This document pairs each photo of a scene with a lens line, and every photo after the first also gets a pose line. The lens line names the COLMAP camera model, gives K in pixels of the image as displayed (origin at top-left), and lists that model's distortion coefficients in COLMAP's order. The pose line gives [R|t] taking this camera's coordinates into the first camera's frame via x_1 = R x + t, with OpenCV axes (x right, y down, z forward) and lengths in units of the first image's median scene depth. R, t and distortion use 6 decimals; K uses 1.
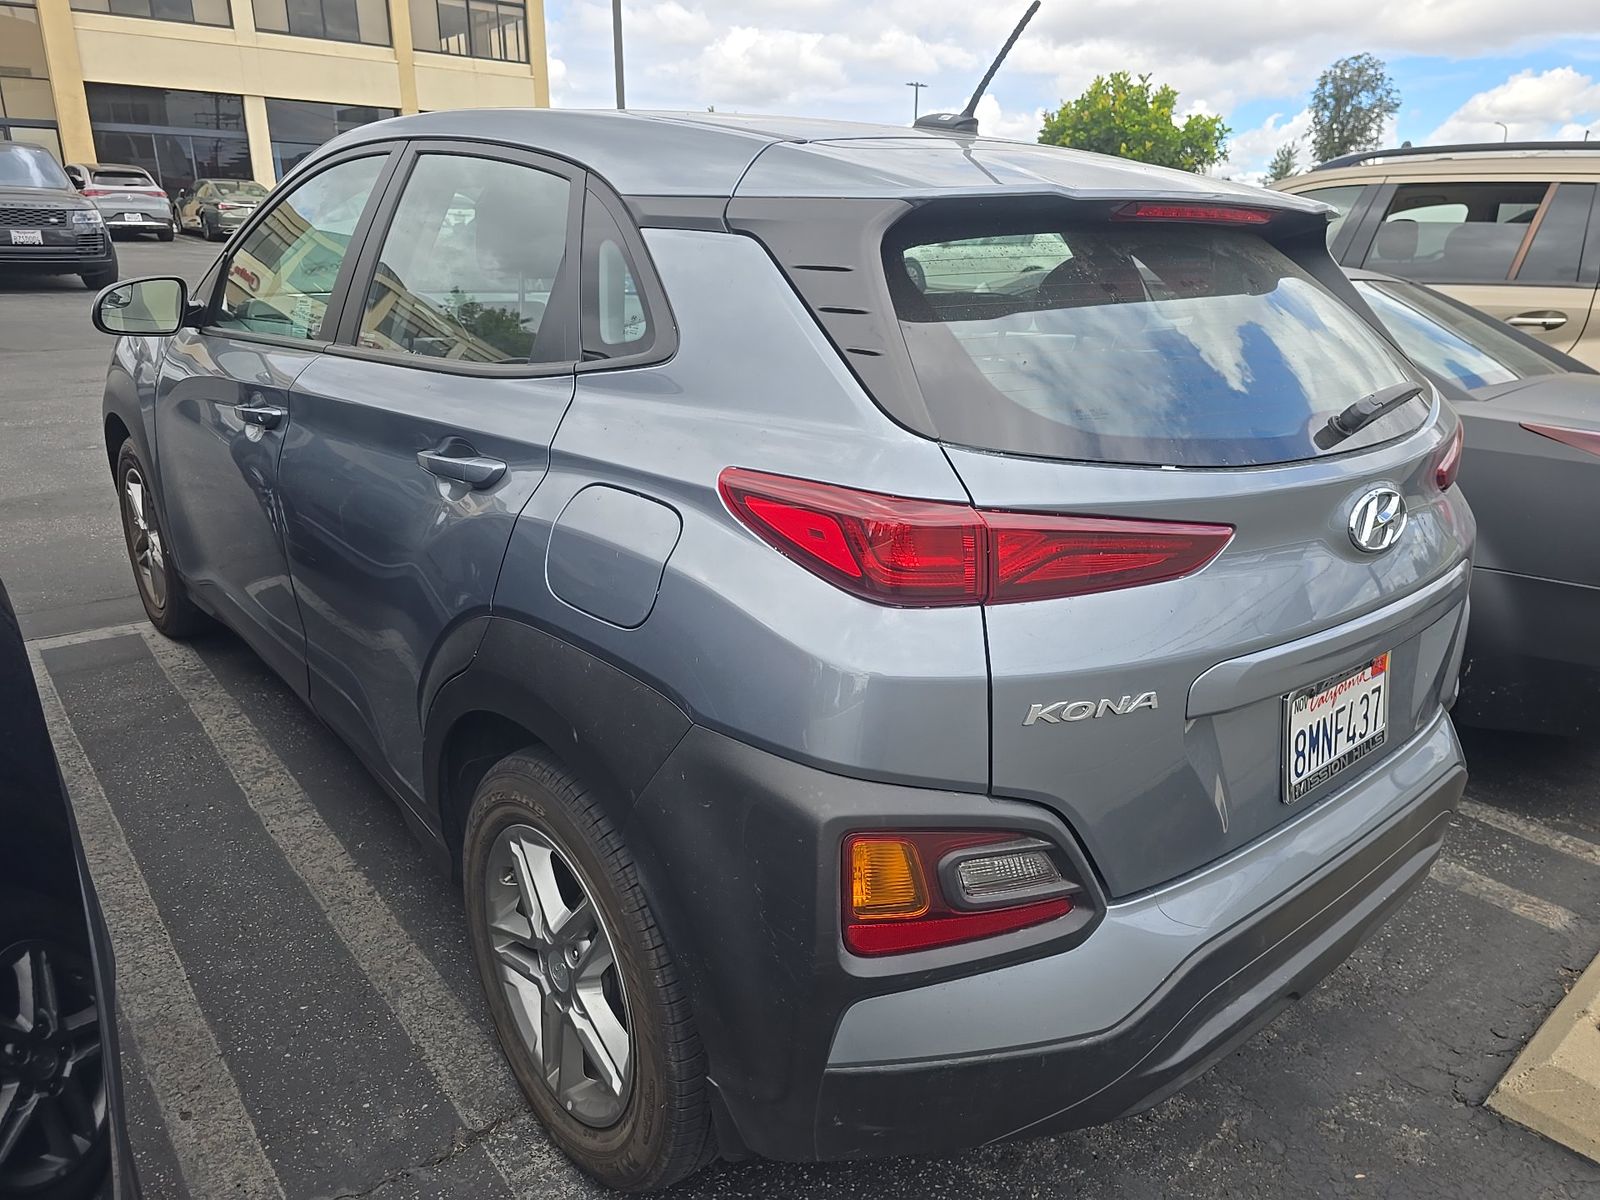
lens RADIAL K [[1076.6, 0, 800.0], [0, 1076.6, 600.0], [0, 0, 1]] dist [0.046305, -0.044050]
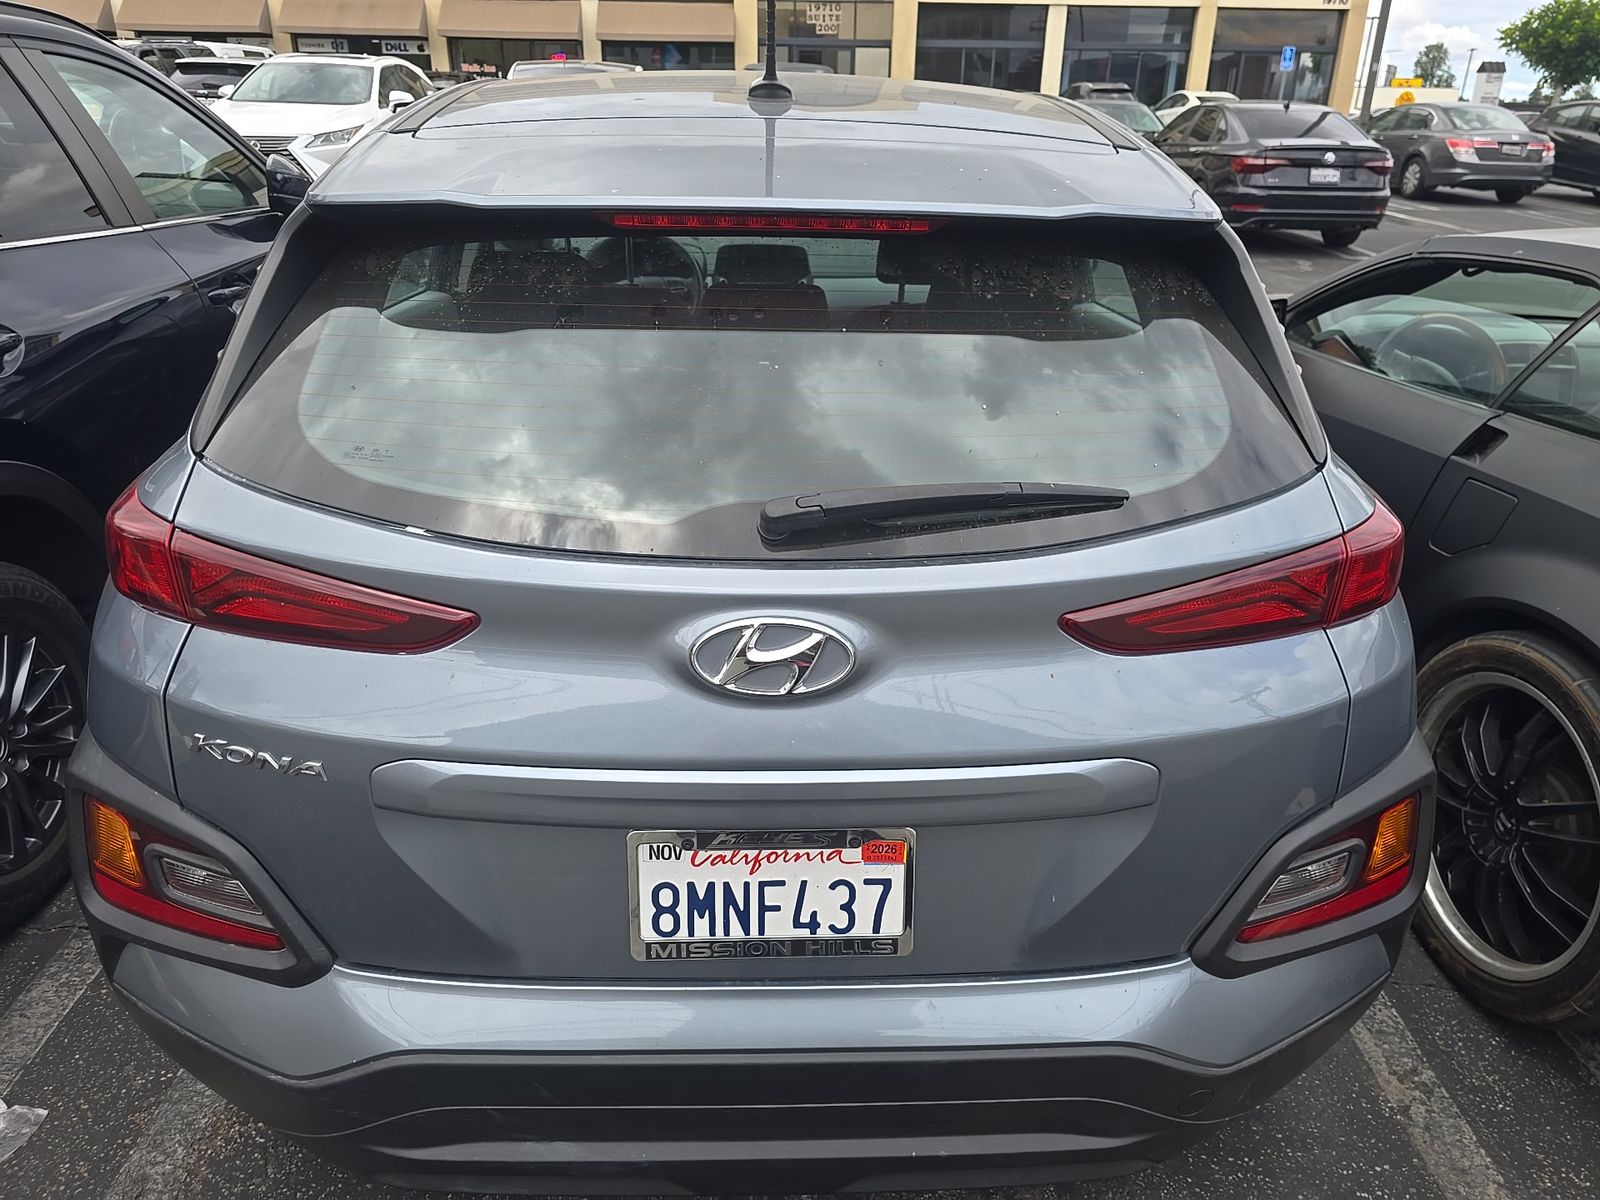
lens RADIAL K [[1076.6, 0, 800.0], [0, 1076.6, 600.0], [0, 0, 1]] dist [0.046305, -0.044050]
pose [[0.791100, 0.245929, -0.560071, 0.870145], [-0.203467, 0.969277, 0.138216, -0.200756], [0.576855, 0.004613, 0.816833, 0.365103]]
